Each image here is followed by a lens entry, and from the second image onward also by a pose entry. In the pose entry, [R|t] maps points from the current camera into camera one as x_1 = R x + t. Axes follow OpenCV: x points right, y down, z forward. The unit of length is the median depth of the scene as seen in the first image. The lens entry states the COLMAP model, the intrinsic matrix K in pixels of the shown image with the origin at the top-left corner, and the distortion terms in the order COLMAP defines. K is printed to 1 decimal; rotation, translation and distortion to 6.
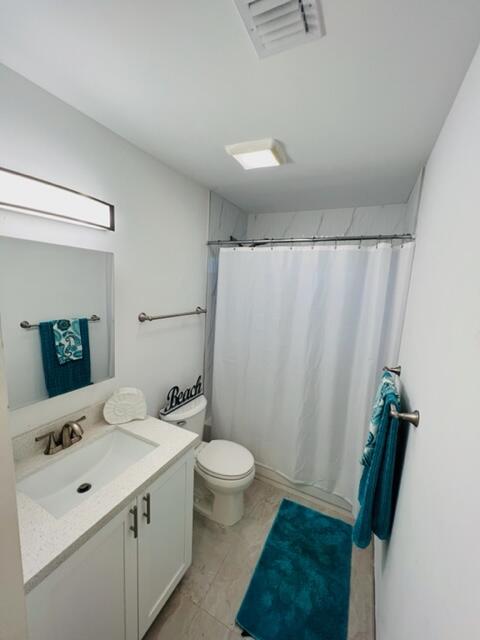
lens RADIAL K [[257.5, 0, 240.0], [0, 257.5, 320.0], [0, 0, 1]] dist [-0.000276, 0.000199]
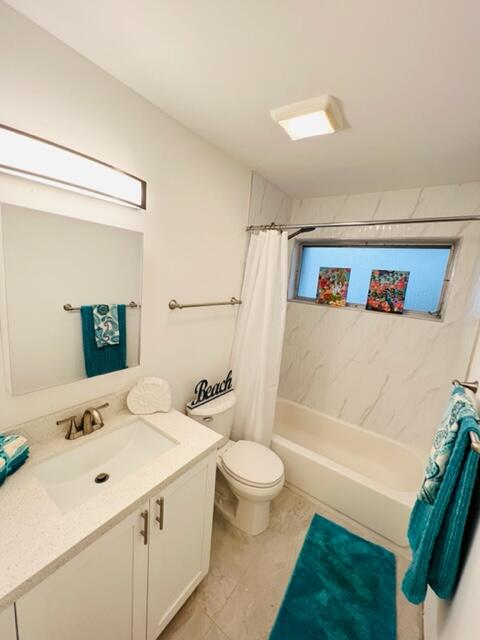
lens RADIAL K [[257.5, 0, 240.0], [0, 257.5, 320.0], [0, 0, 1]] dist [-0.000276, 0.000199]
pose [[0.987502, 0.056190, -0.147250, 0.008278], [-0.053401, 0.998312, 0.022834, 0.012882], [0.148284, -0.014685, 0.988836, 0.111683]]
